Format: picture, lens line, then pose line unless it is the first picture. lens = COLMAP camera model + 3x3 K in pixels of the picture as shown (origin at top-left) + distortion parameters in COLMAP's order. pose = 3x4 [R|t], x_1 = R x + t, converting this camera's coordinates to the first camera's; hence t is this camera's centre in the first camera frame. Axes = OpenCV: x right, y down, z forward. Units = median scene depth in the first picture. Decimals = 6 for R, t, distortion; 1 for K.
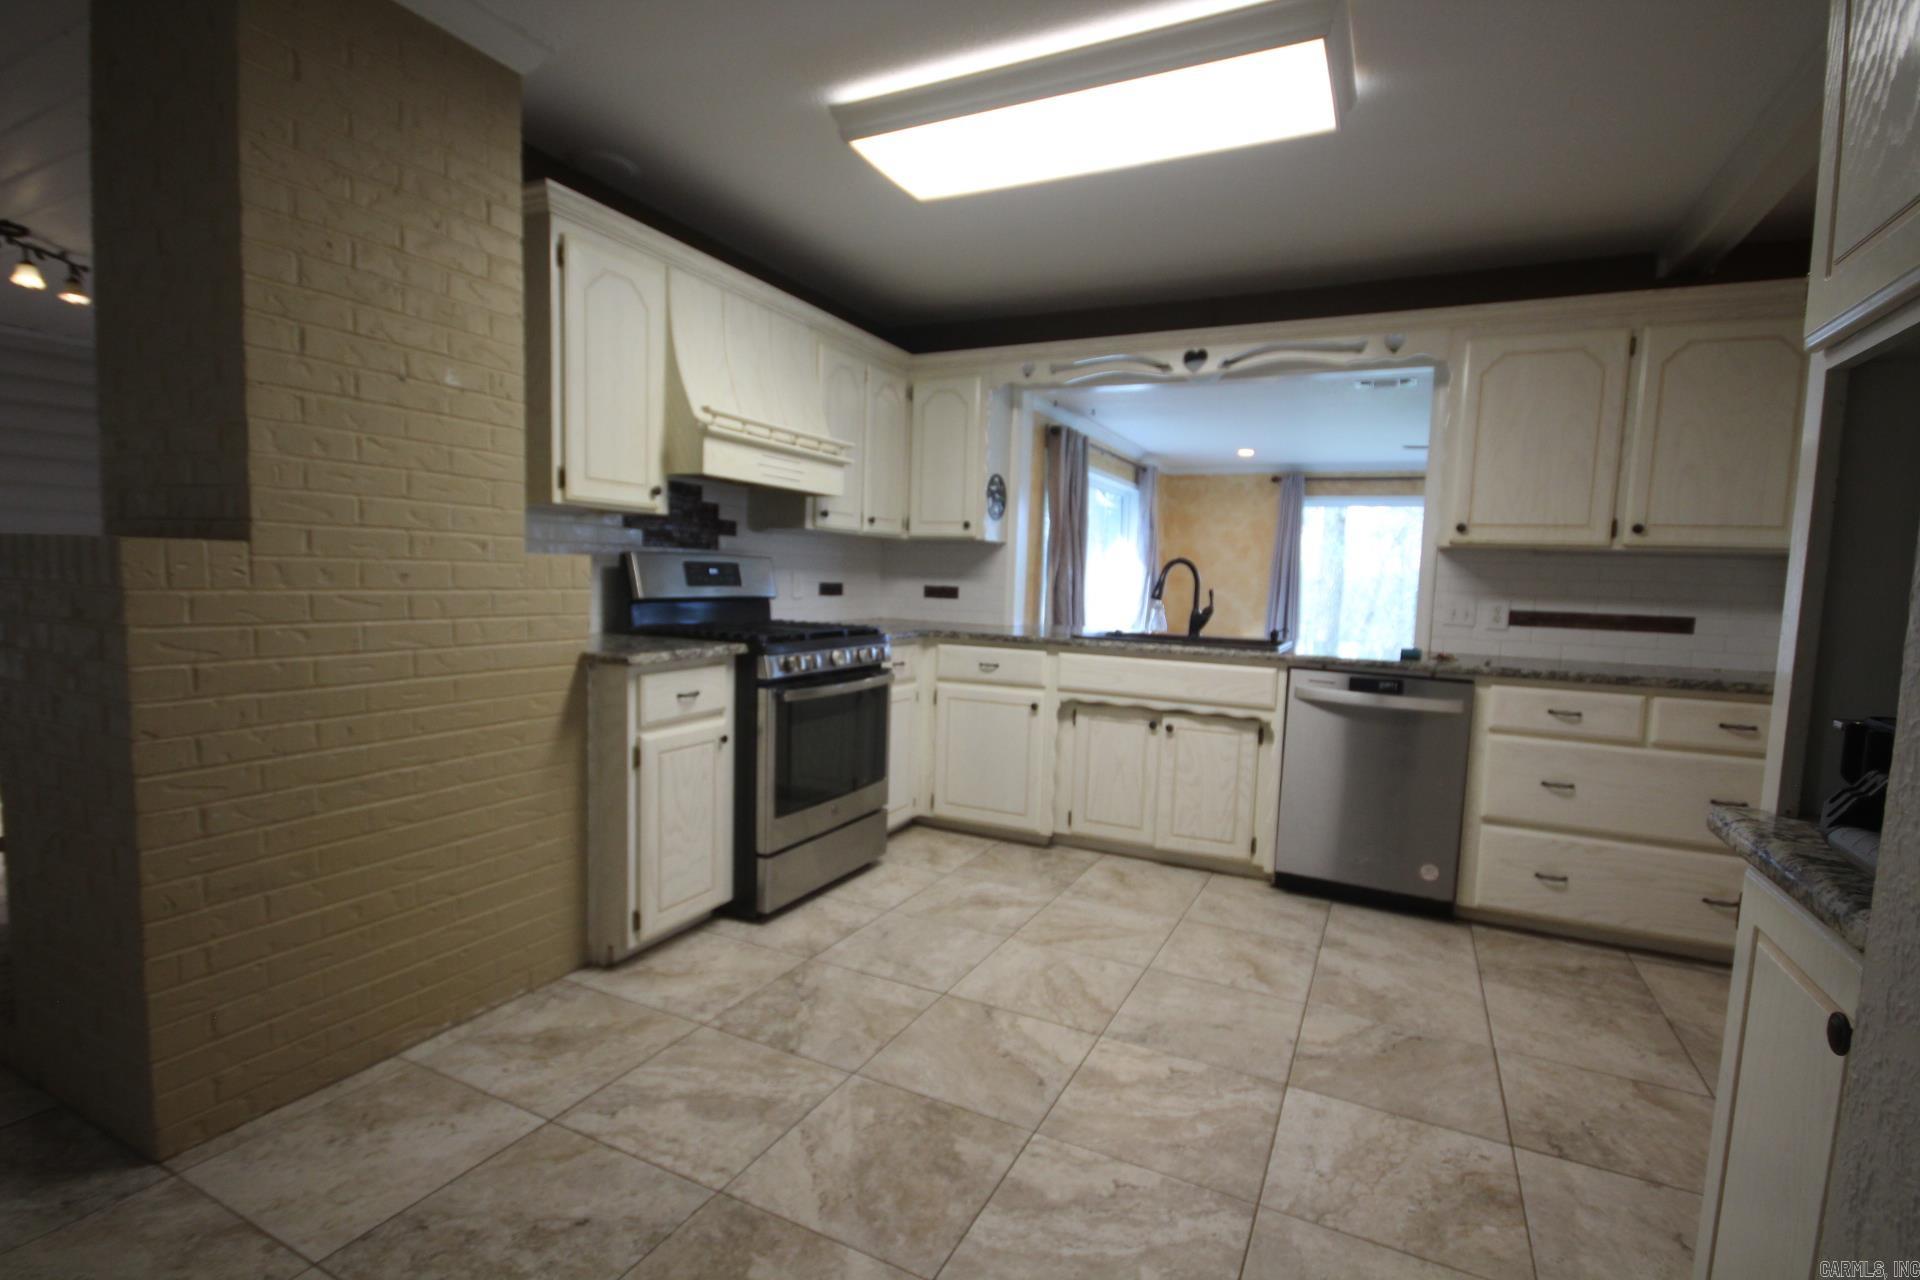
lens RADIAL K [[893.5, 0, 962.8], [0, 893.5, 651.2], [0, 0, 1]] dist [0.003639, -0.000197]
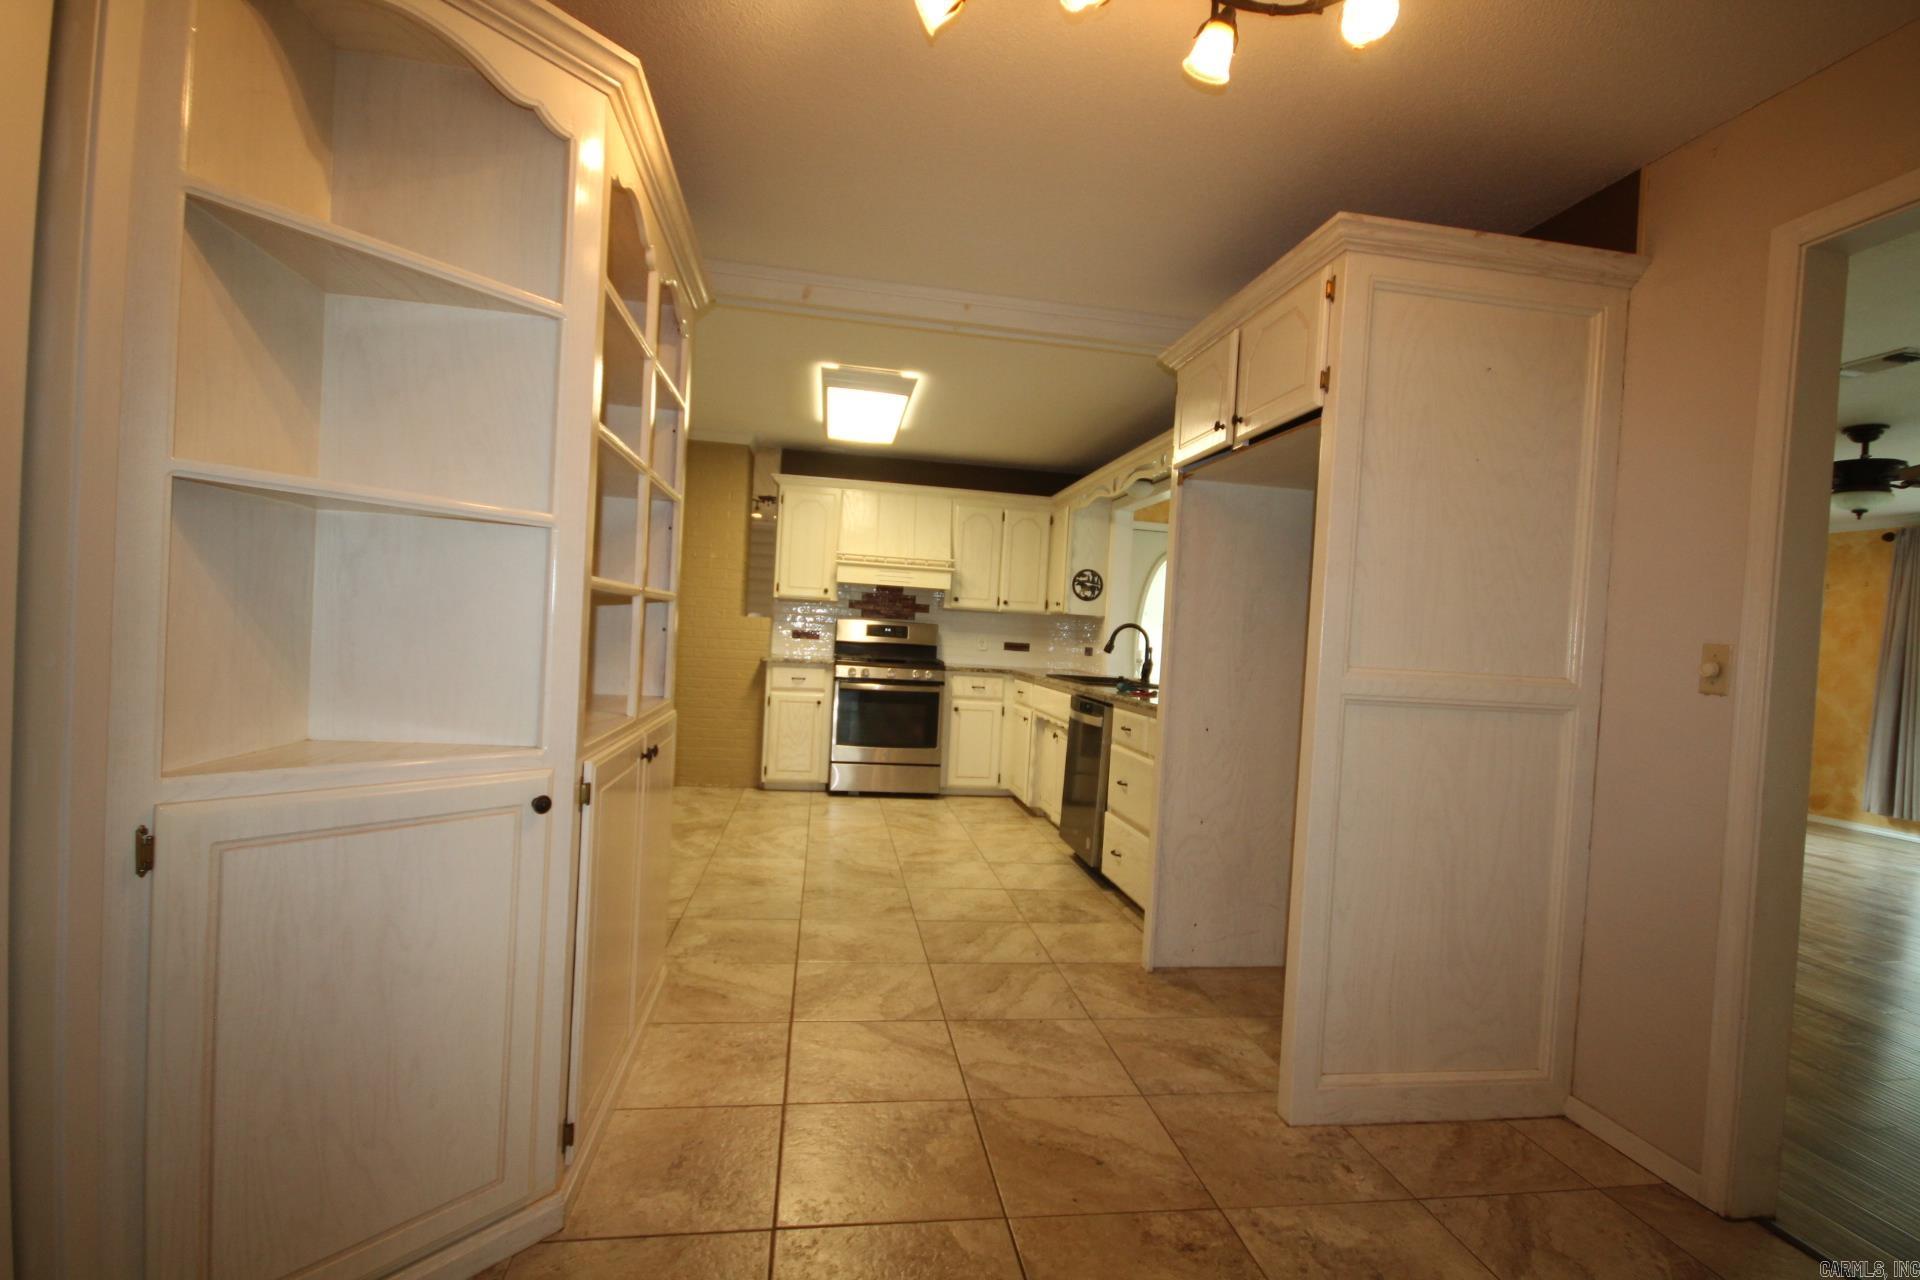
lens RADIAL K [[893.5, 0, 964.6], [0, 893.5, 646.3], [0, 0, 1]] dist [0.003639, -0.000197]
pose [[0.578880, 0.013224, -0.815306, 1.636616], [-0.107968, 0.992308, -0.060563, 0.053635], [0.808233, 0.123086, 0.575855, 0.021526]]
